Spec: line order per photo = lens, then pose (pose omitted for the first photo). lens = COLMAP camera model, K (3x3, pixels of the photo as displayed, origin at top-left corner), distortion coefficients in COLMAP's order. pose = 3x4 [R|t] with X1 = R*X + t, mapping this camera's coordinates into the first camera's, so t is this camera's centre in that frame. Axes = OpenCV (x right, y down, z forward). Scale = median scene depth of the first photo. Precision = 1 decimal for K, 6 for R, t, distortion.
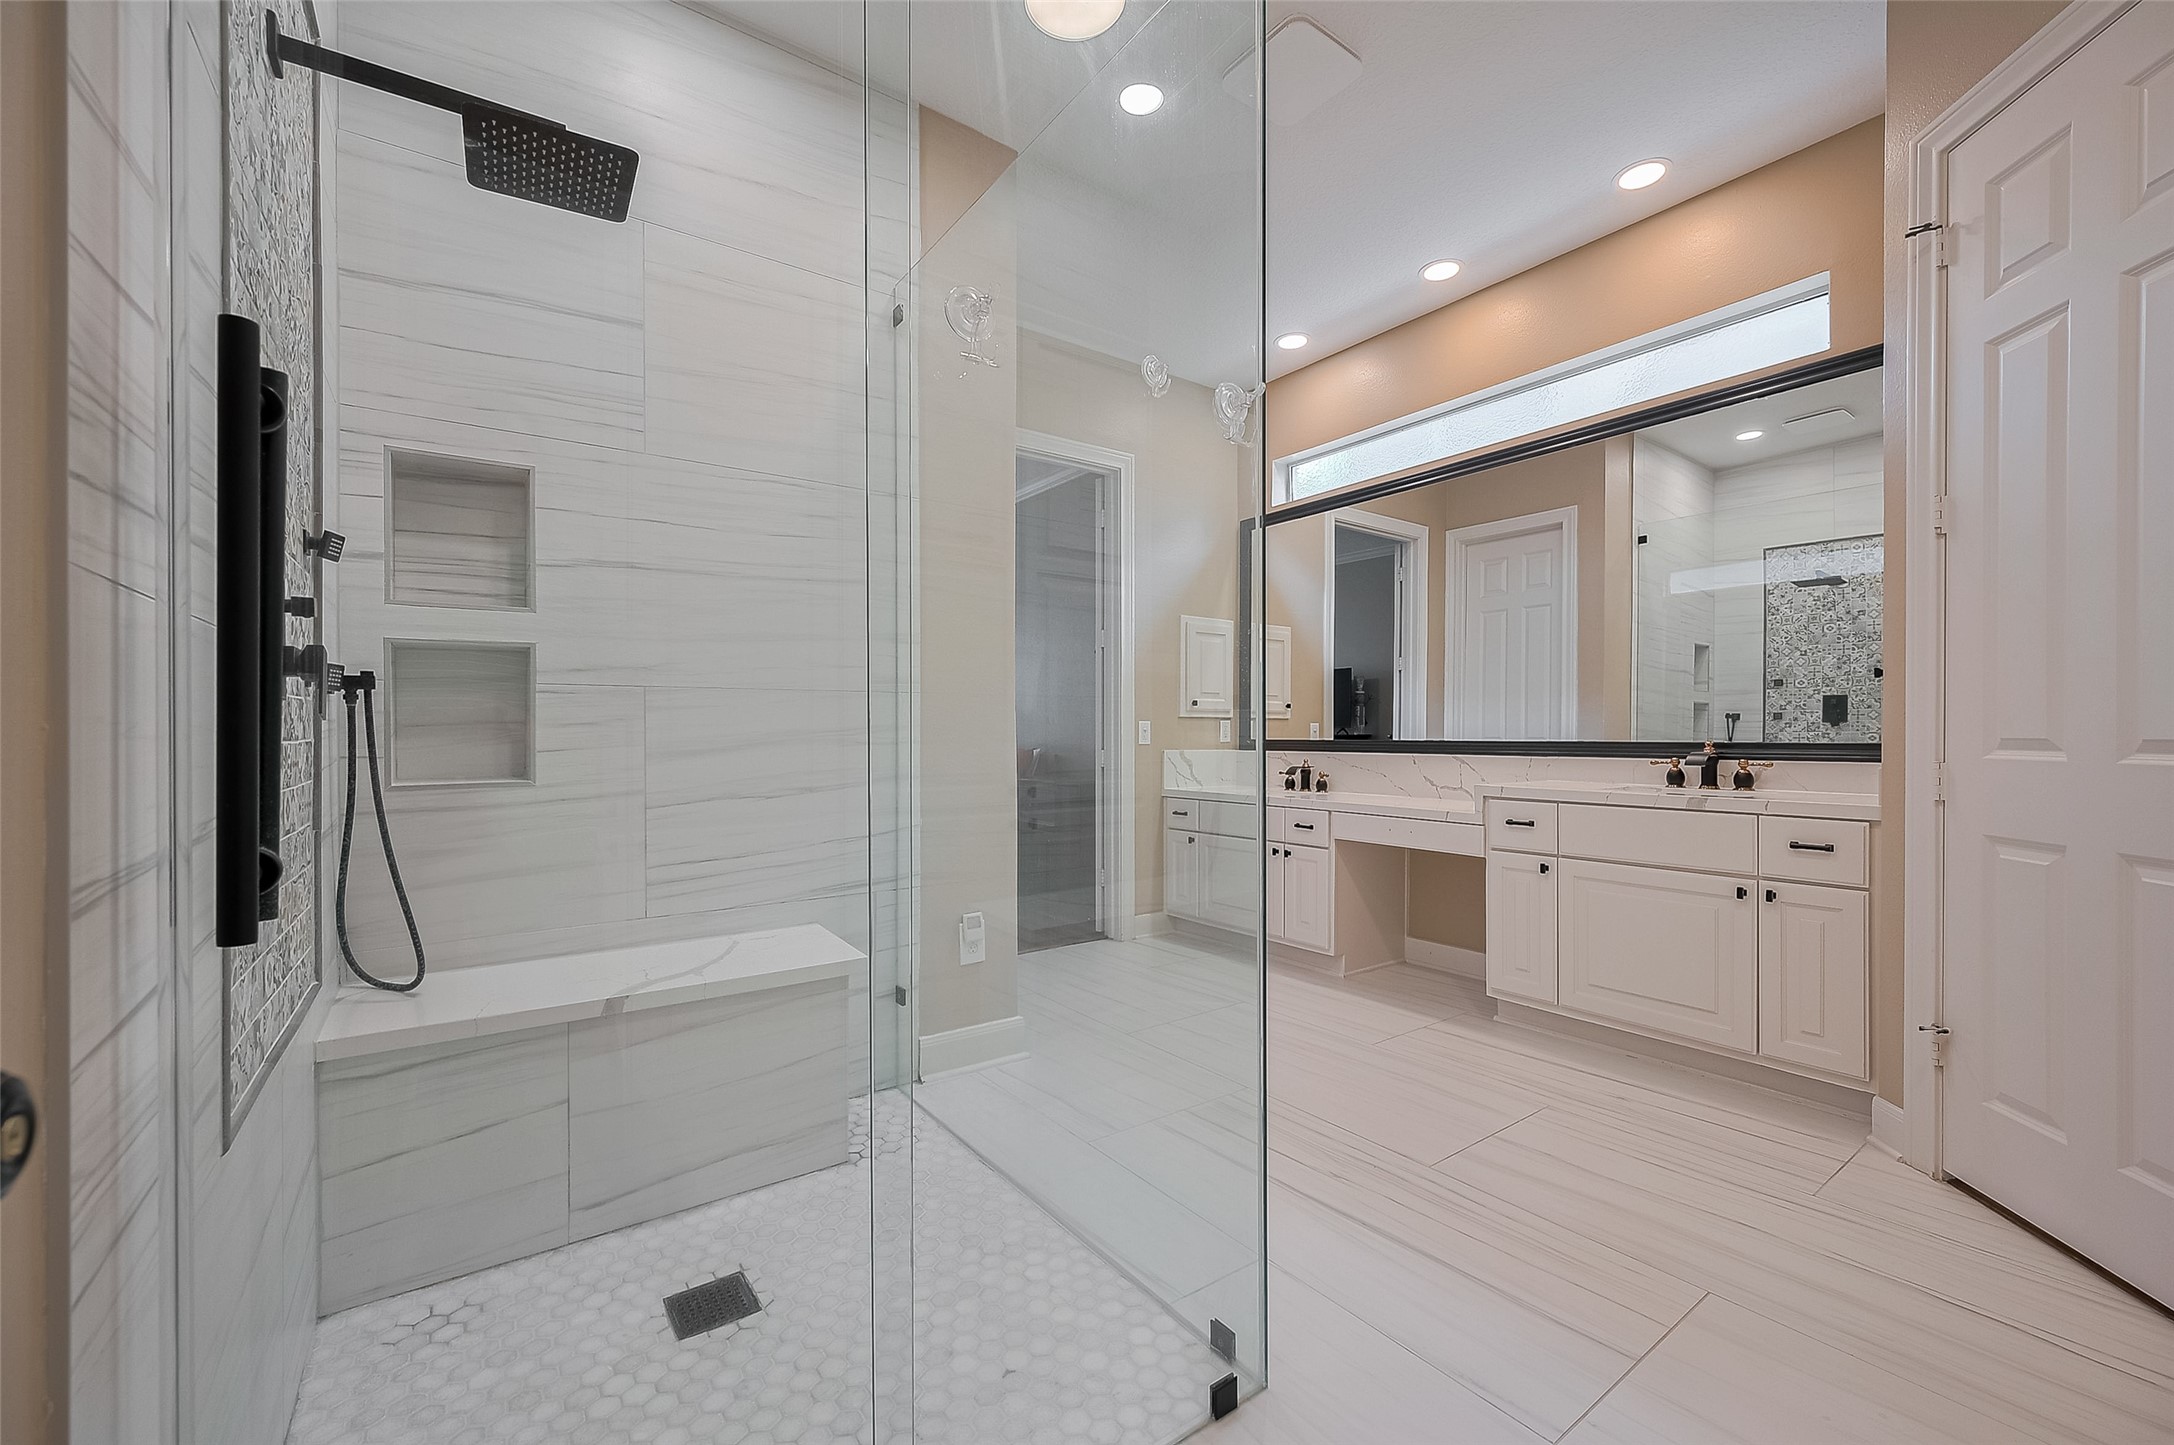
lens RADIAL K [[868.4, 0, 1078.6], [0, 868.4, 734.9], [0, 0, 1]] dist [0.003309, 0.000260]
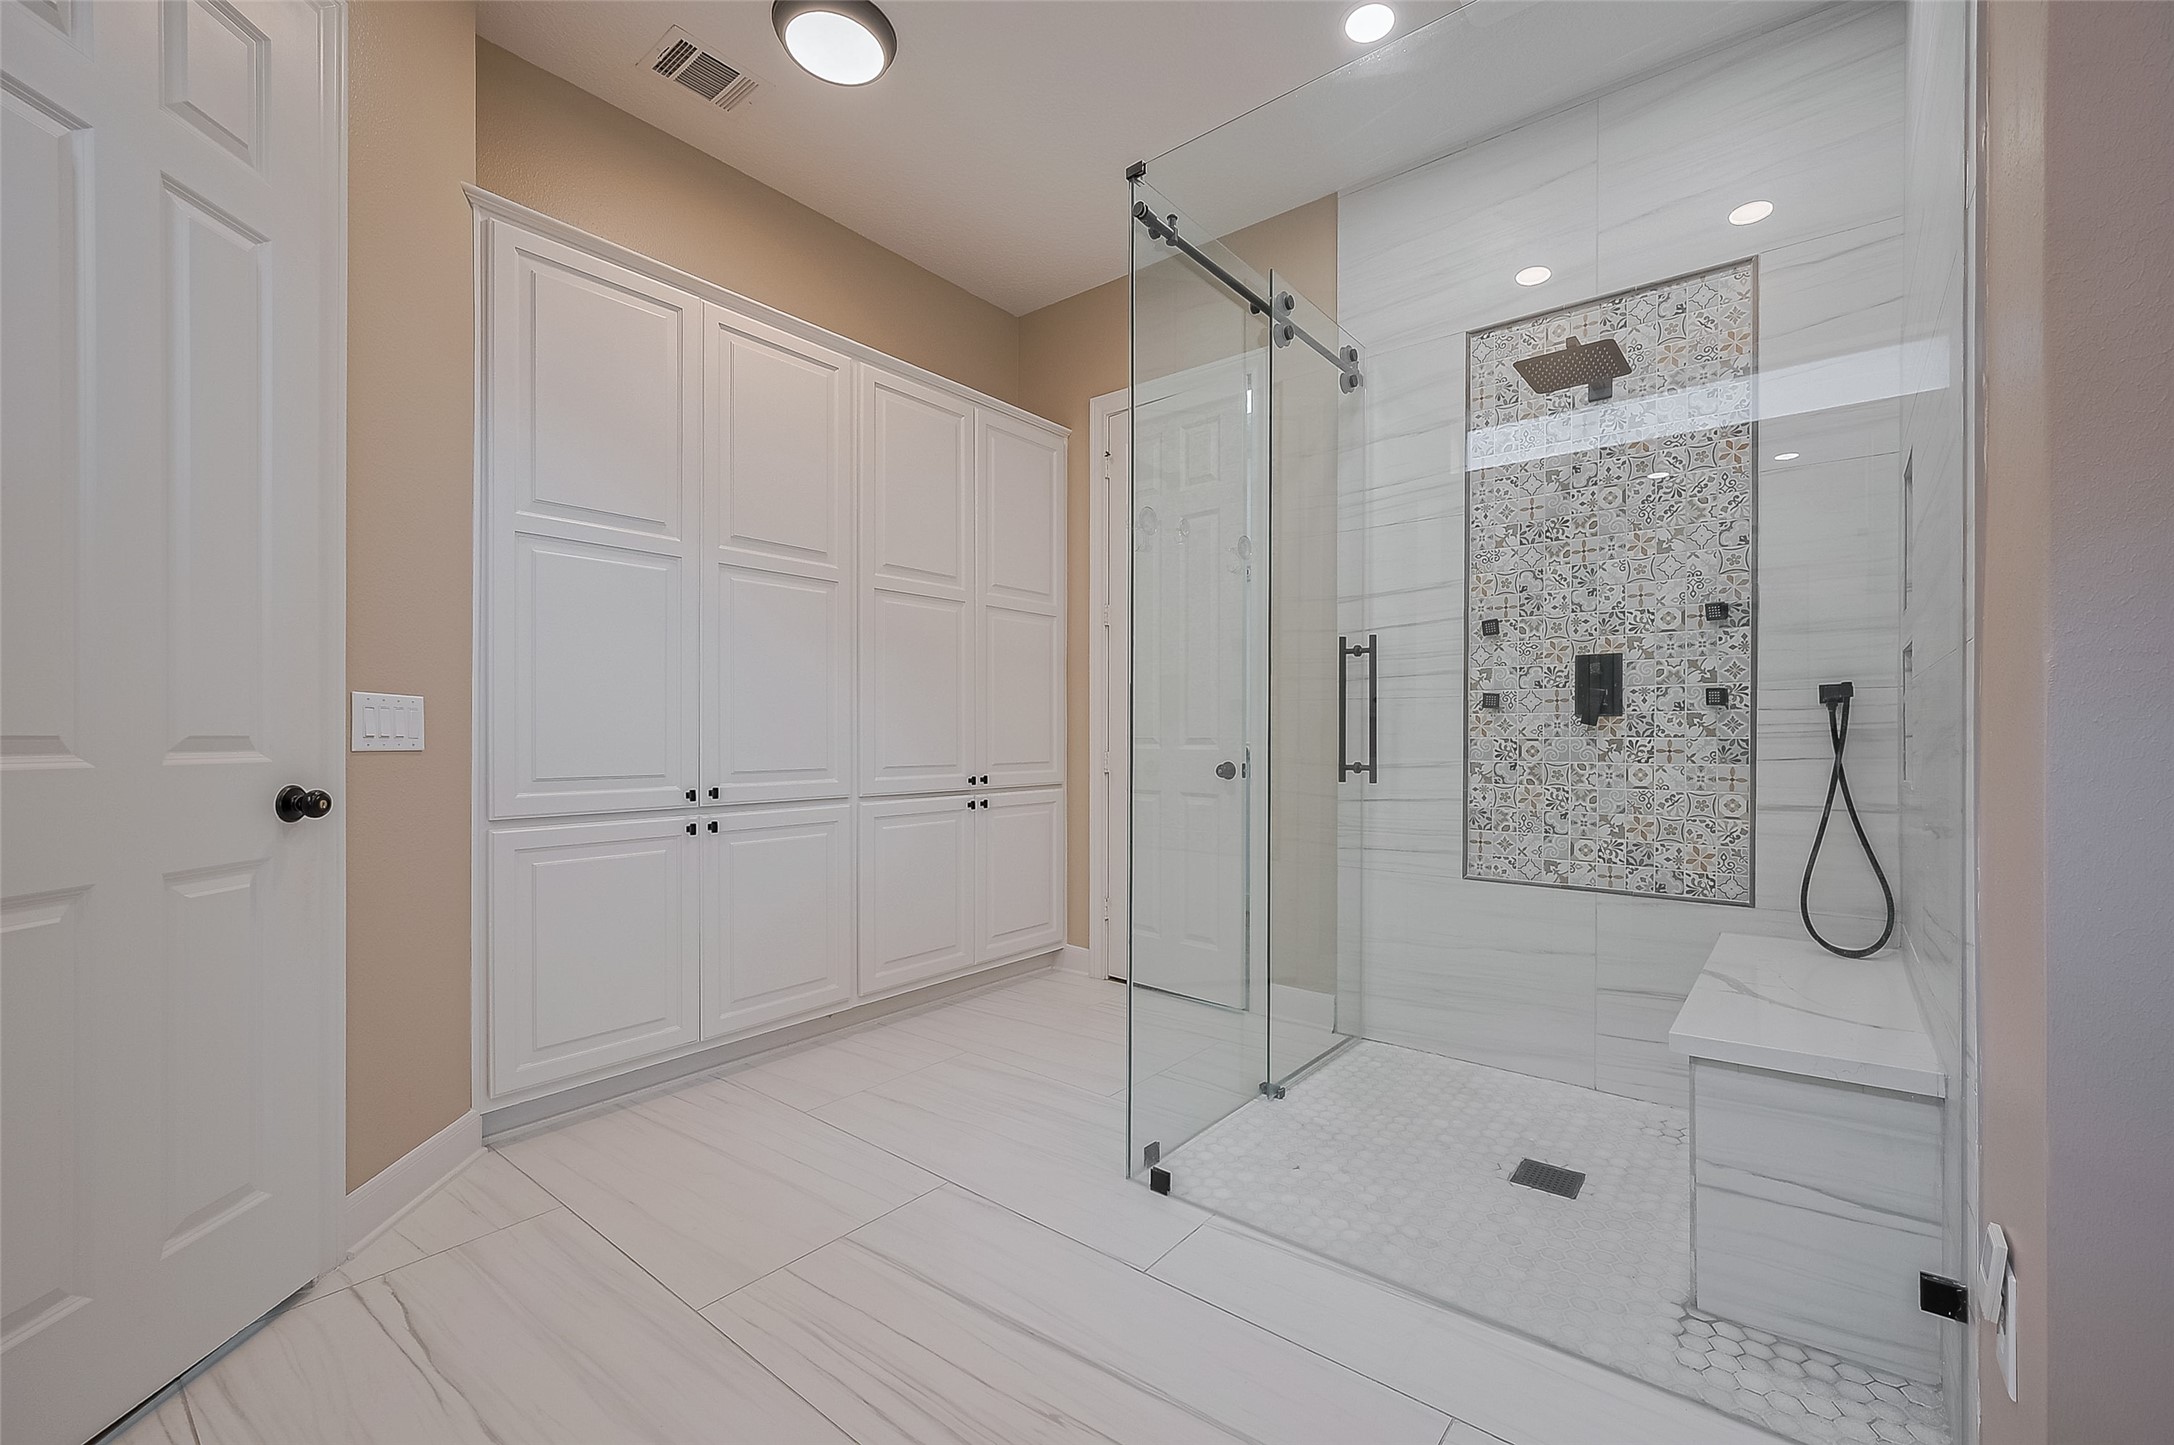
lens RADIAL K [[868.4, 0, 1091.7], [0, 868.4, 733.8], [0, 0, 1]] dist [0.003309, 0.000260]
pose [[-0.970358, -0.002153, -0.241662, 0.544899], [-0.001943, 0.999998, -0.001105, 0.000622], [0.241664, -0.000603, -0.970360, 2.083316]]
